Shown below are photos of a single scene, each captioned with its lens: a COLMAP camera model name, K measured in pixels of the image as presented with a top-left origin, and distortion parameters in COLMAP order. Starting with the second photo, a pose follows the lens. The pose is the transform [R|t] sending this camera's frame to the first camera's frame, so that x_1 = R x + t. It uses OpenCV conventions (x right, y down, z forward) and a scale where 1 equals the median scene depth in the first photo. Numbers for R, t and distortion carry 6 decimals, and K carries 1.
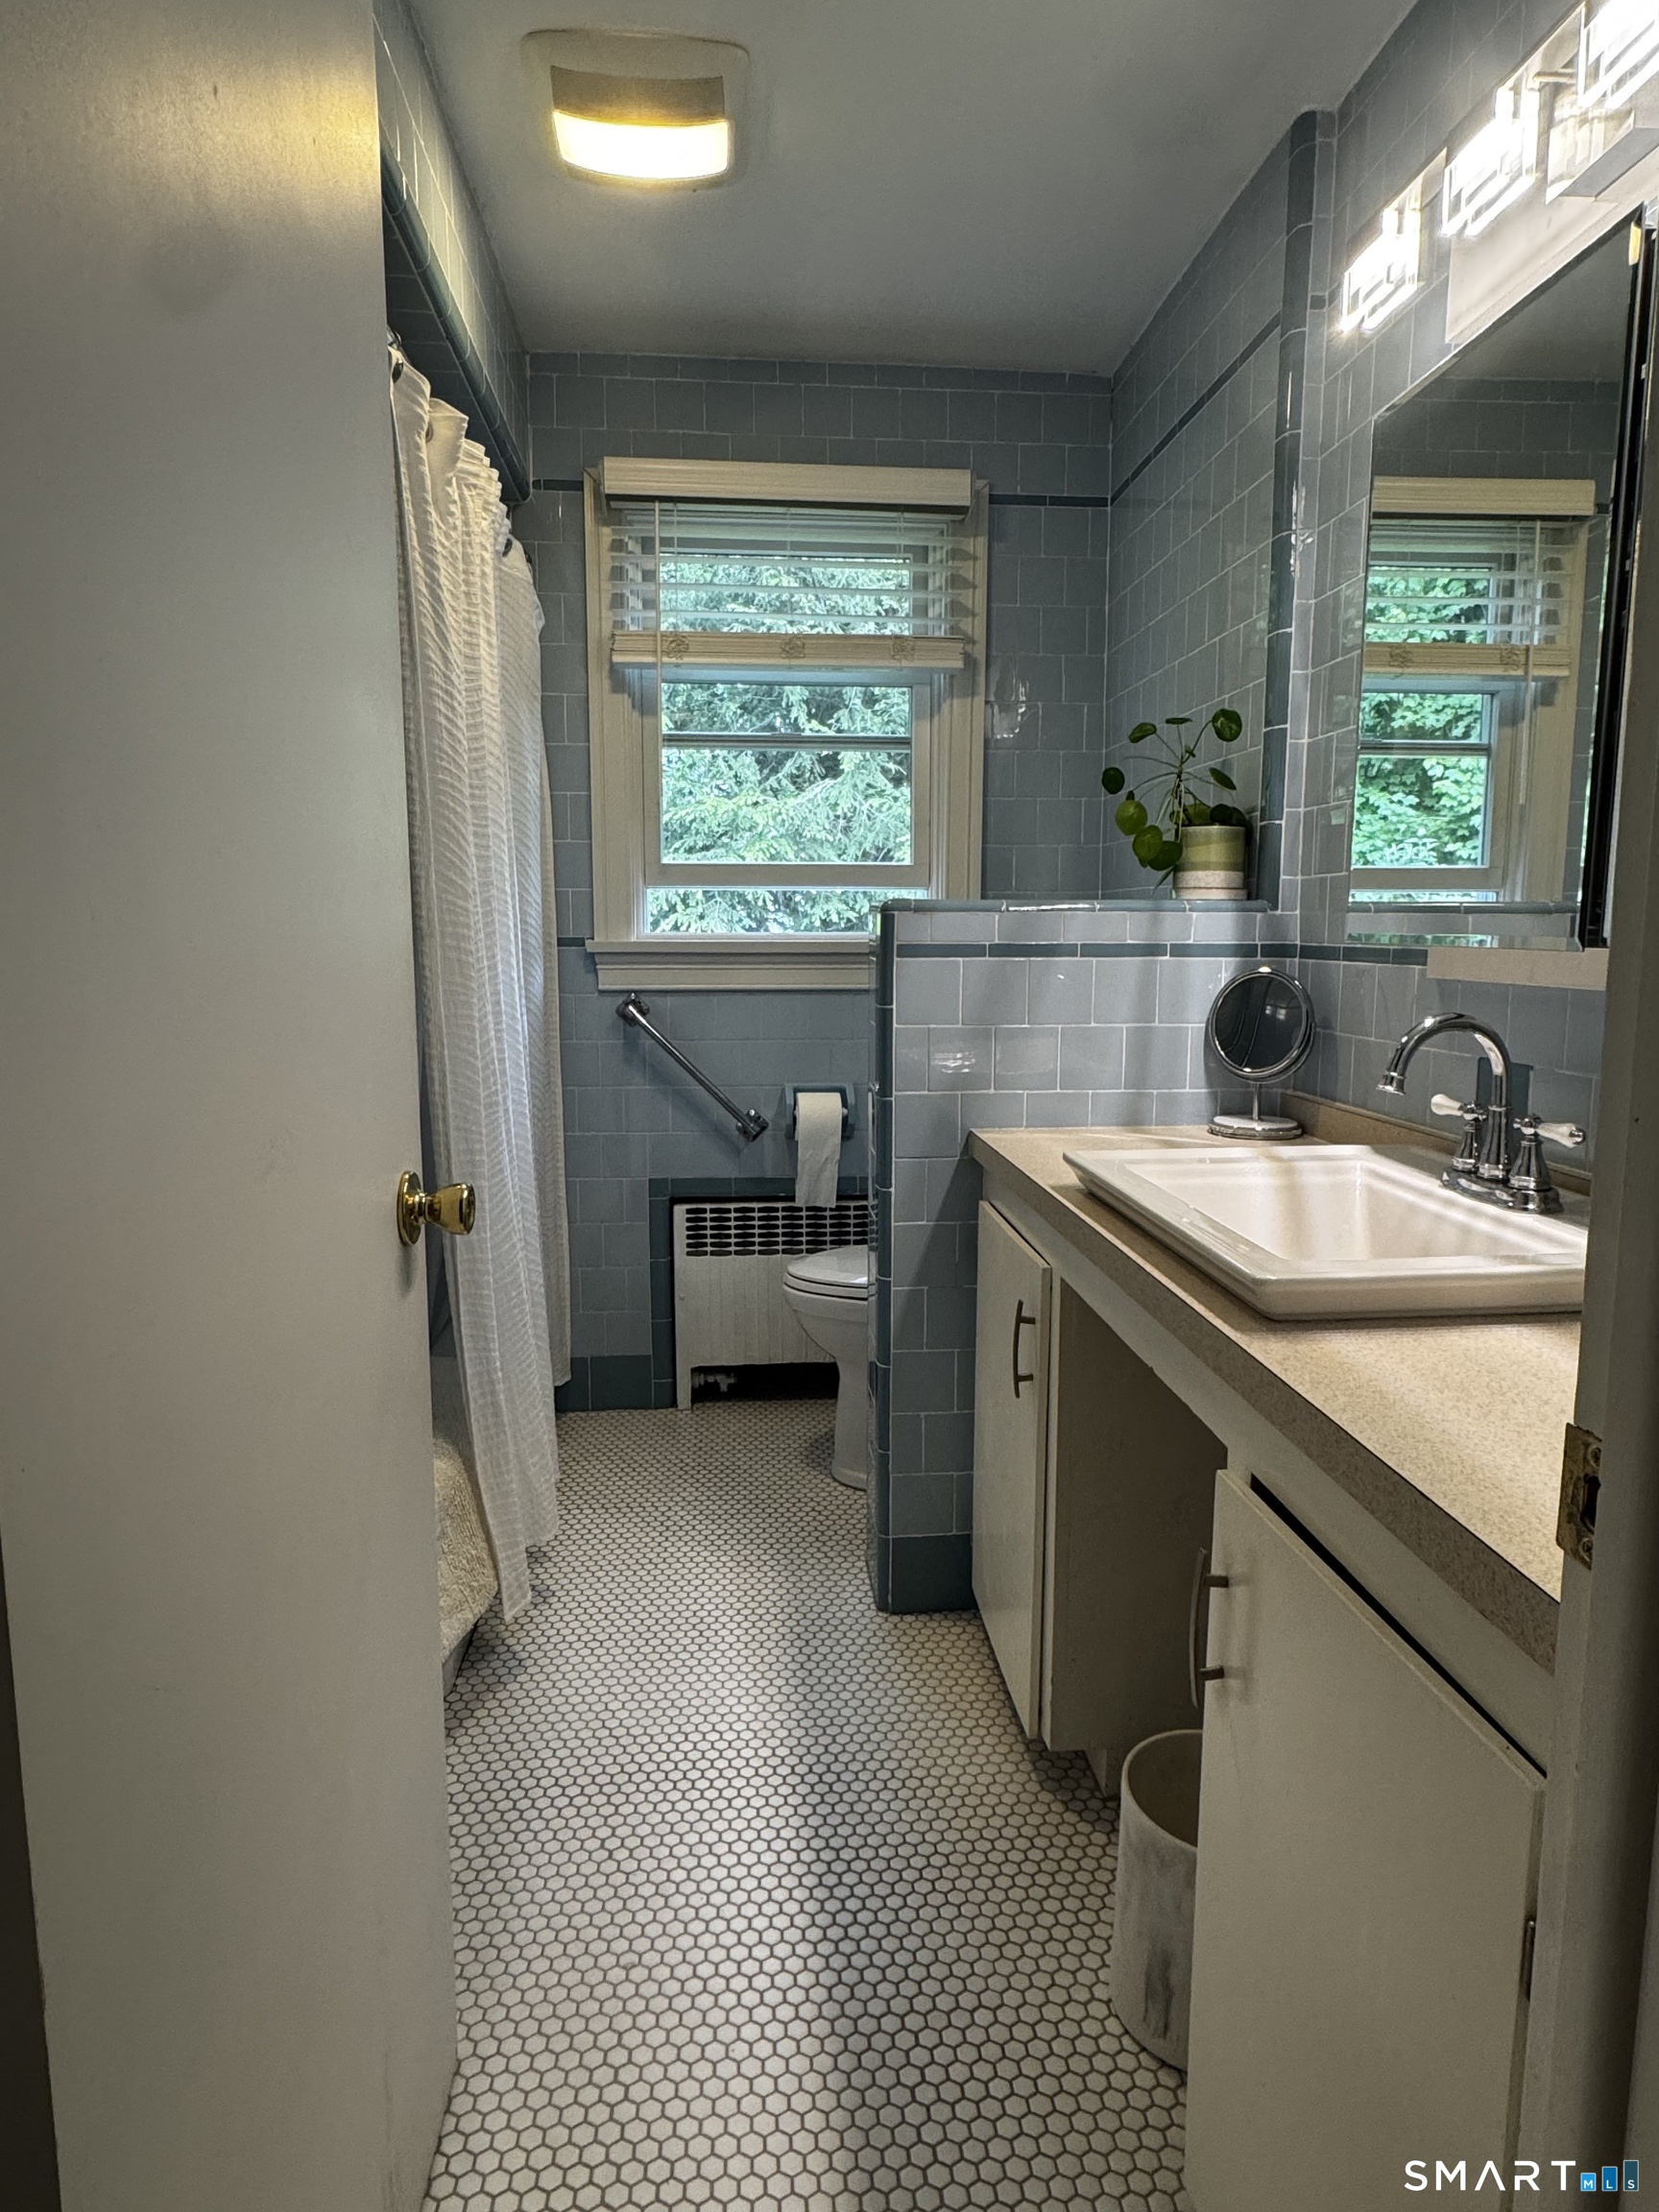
lens RADIAL K [[1297.8, 0, 829.8], [0, 1297.8, 1110.6], [0, 0, 1]] dist [-0.013535, 0.002630]
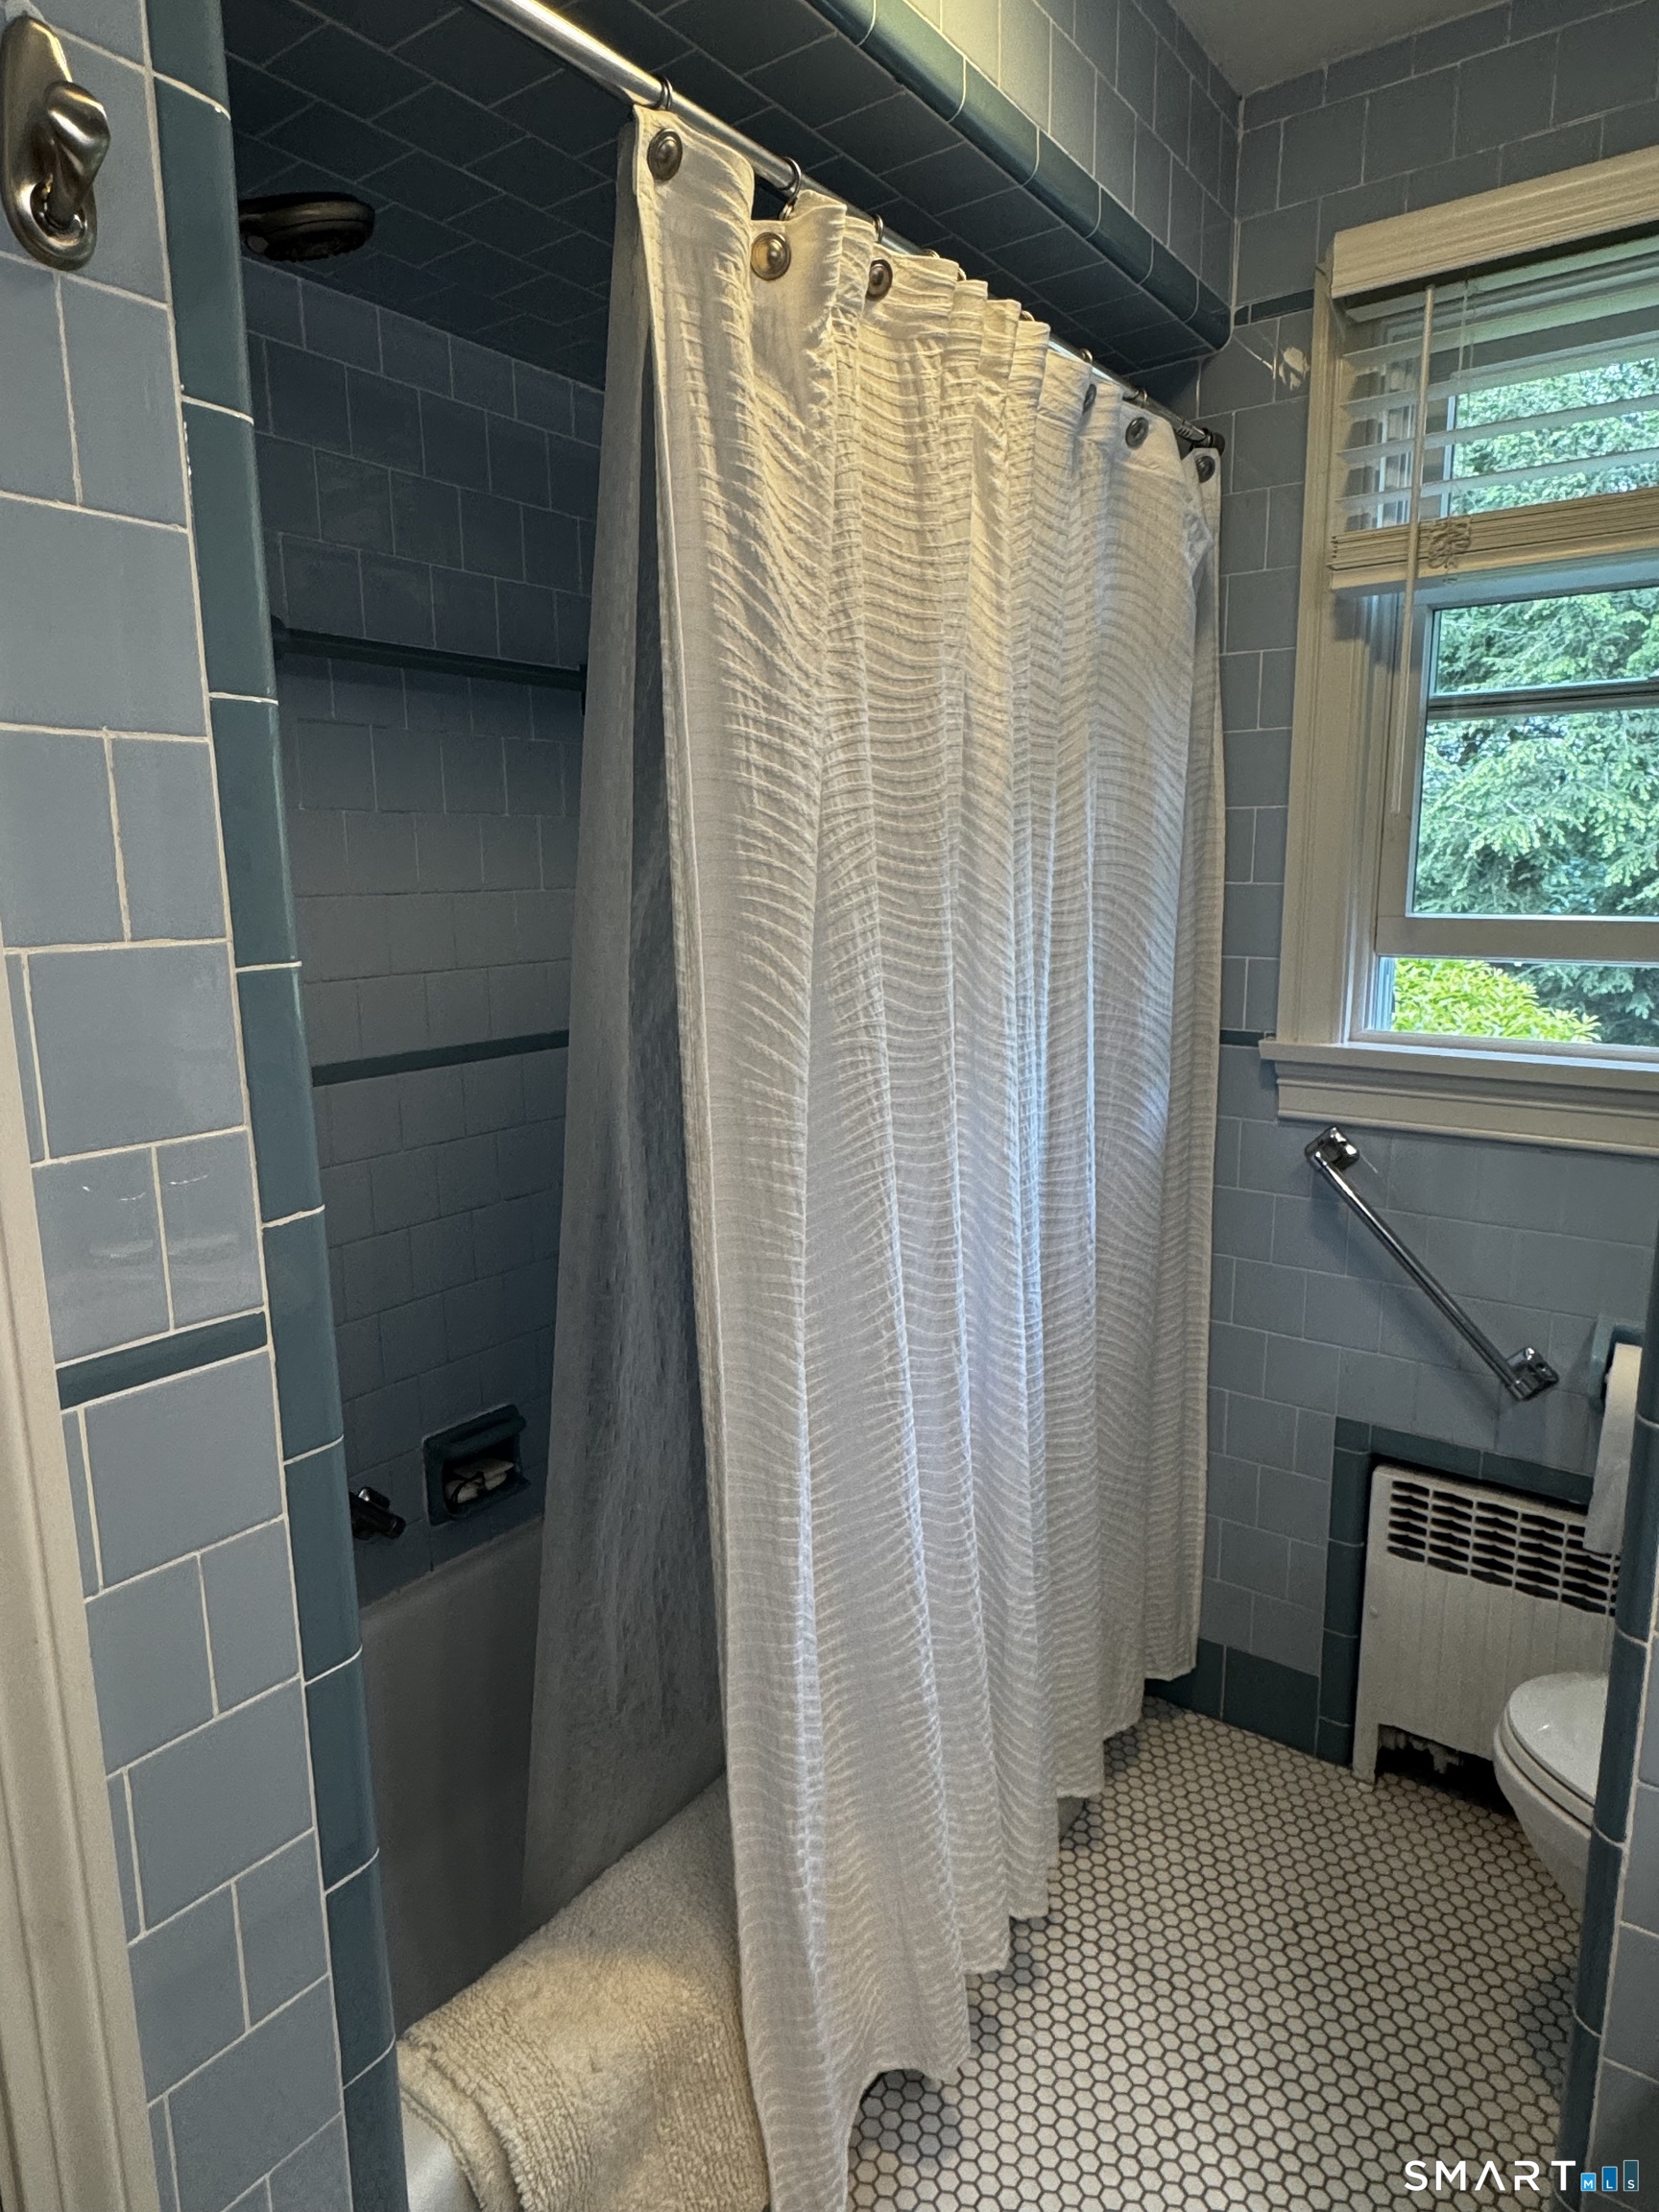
lens RADIAL K [[1297.8, 0, 829.4], [0, 1297.8, 1102.0], [0, 0, 1]] dist [-0.013535, 0.002630]
pose [[0.750566, 0.110016, -0.651573, 0.070482], [-0.078760, 0.993908, 0.077093, -0.133111], [0.656085, -0.006545, 0.754658, 0.379932]]
